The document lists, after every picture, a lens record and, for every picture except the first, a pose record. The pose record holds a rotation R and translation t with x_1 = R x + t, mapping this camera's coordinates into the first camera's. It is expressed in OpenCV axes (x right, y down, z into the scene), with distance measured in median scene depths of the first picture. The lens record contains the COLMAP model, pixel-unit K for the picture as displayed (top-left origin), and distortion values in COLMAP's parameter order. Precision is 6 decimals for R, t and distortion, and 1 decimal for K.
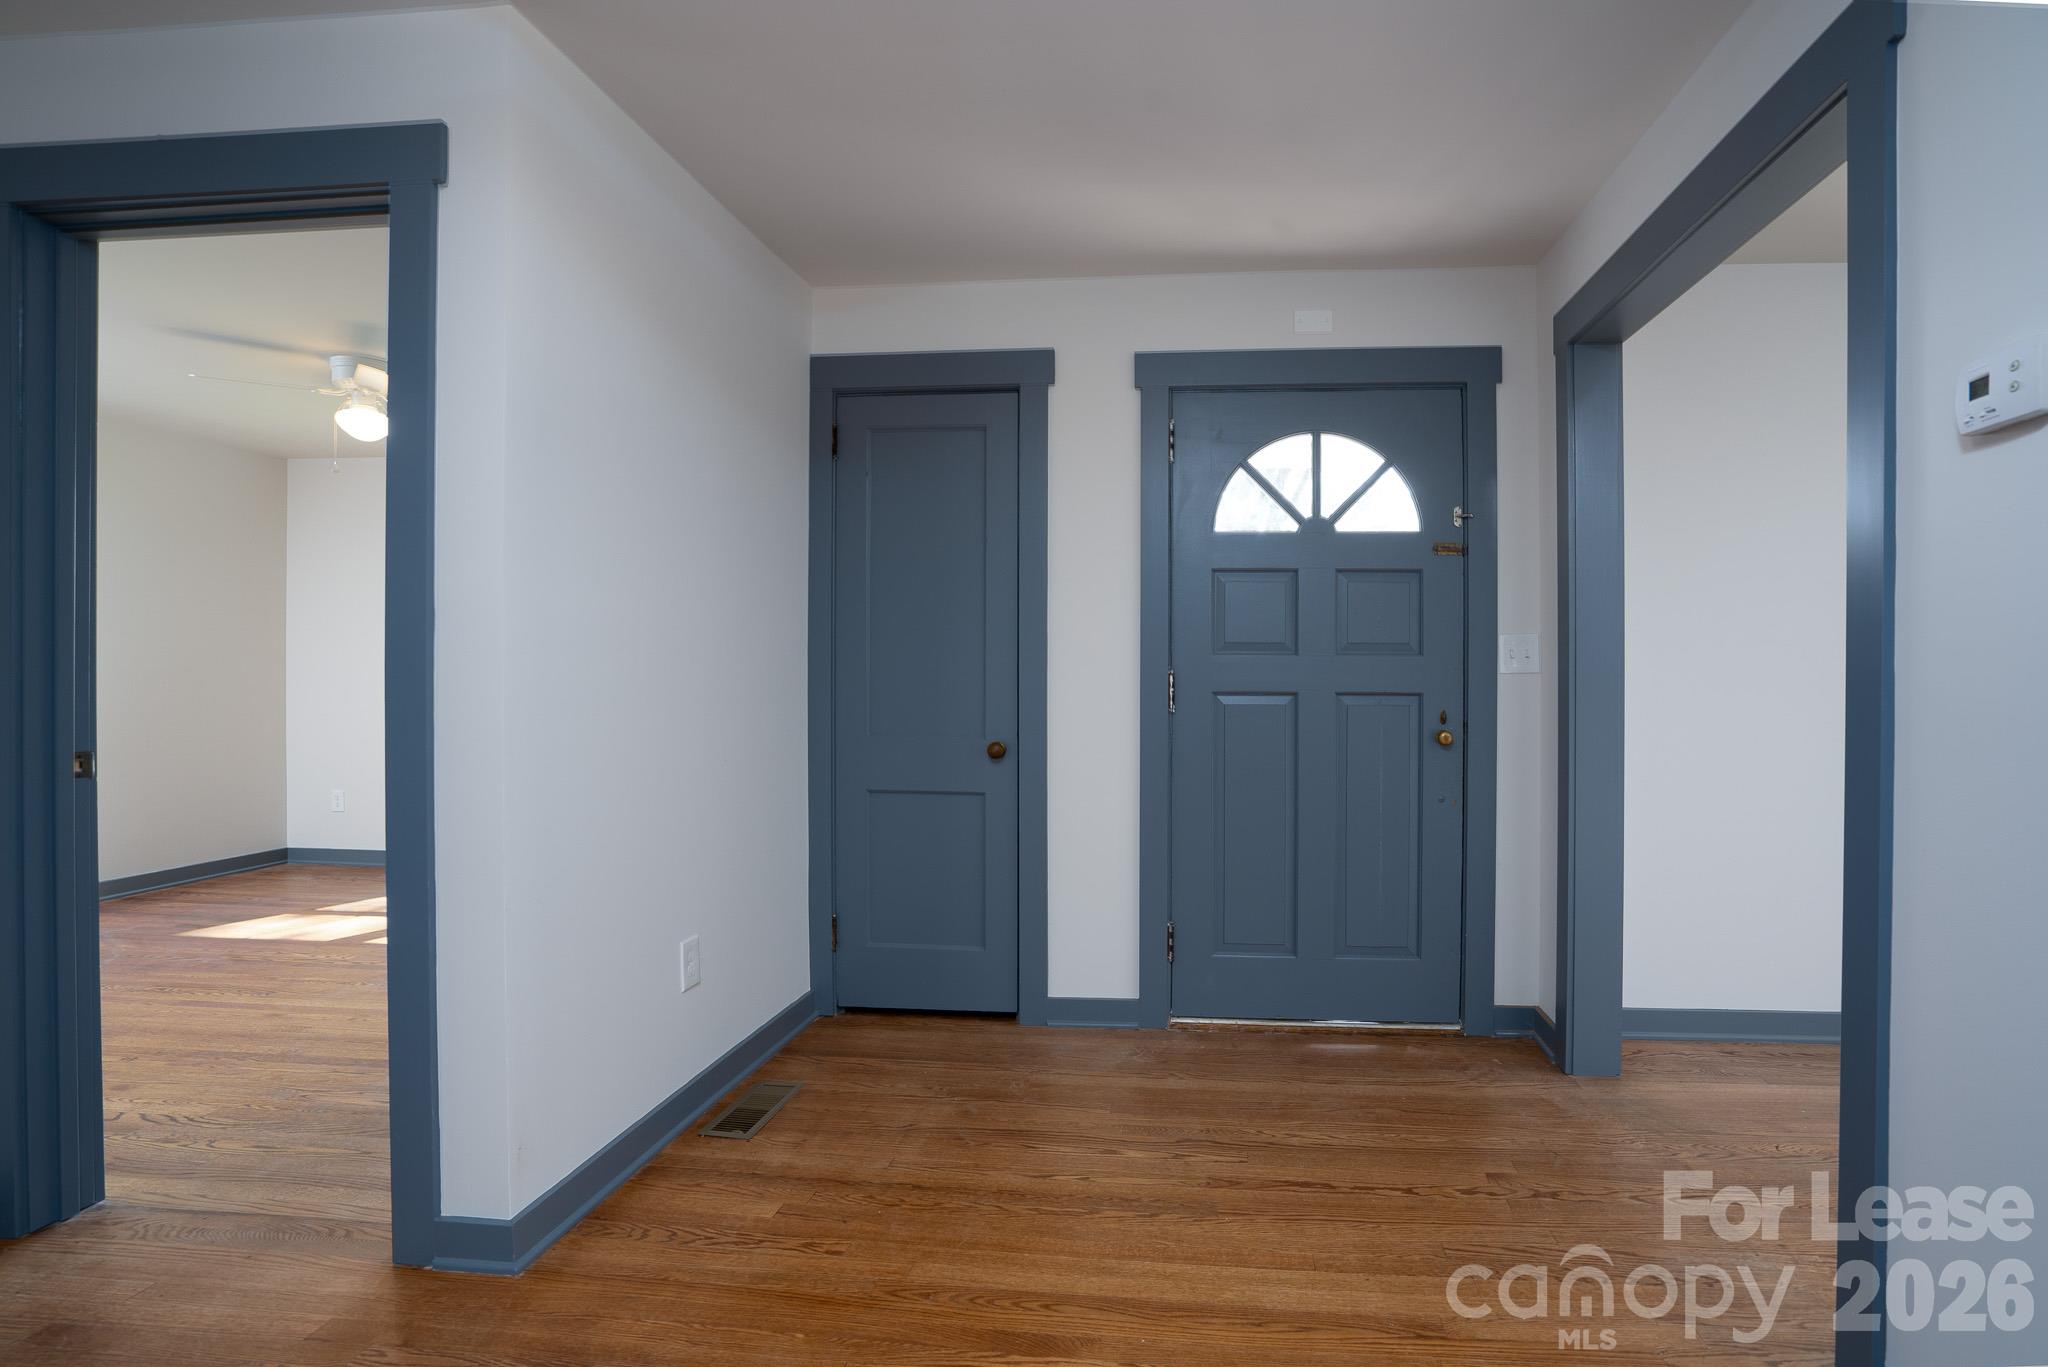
lens RADIAL K [[985.9, 0, 957.9], [0, 985.9, 681.0], [0, 0, 1]] dist [-0.009737, -0.000493]
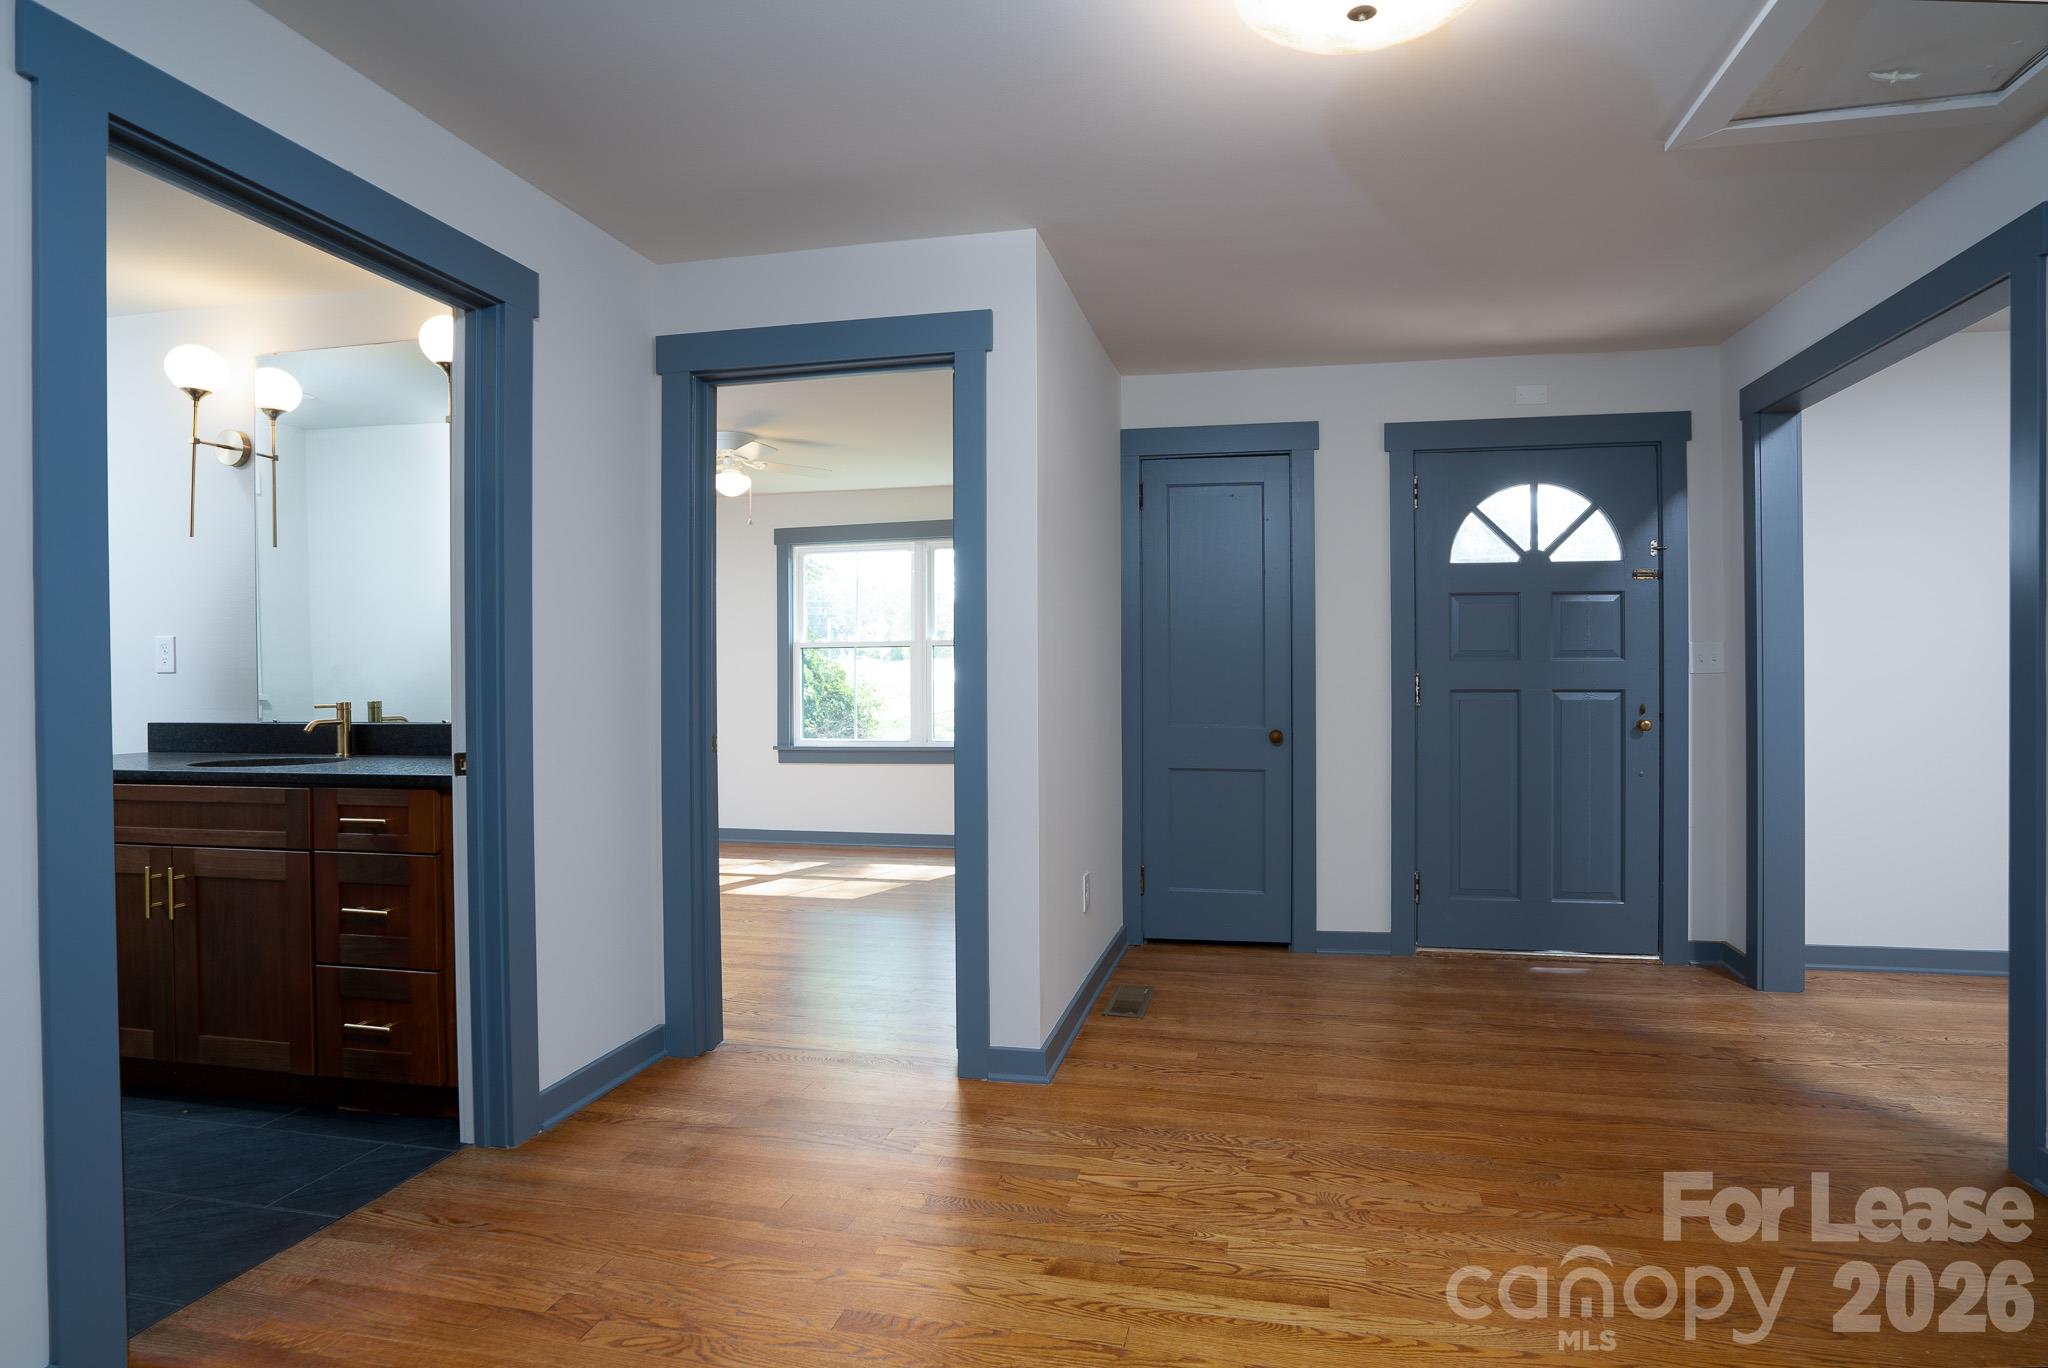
lens RADIAL K [[951.8, 0, 987.4], [0, 951.8, 682.1], [0, 0, 1]] dist [-0.000453, 0.006480]
pose [[0.998126, -0.007242, -0.060756, -0.263960], [0.007342, 0.999972, 0.001432, -0.004768], [0.060744, -0.001876, 0.998152, -0.260892]]
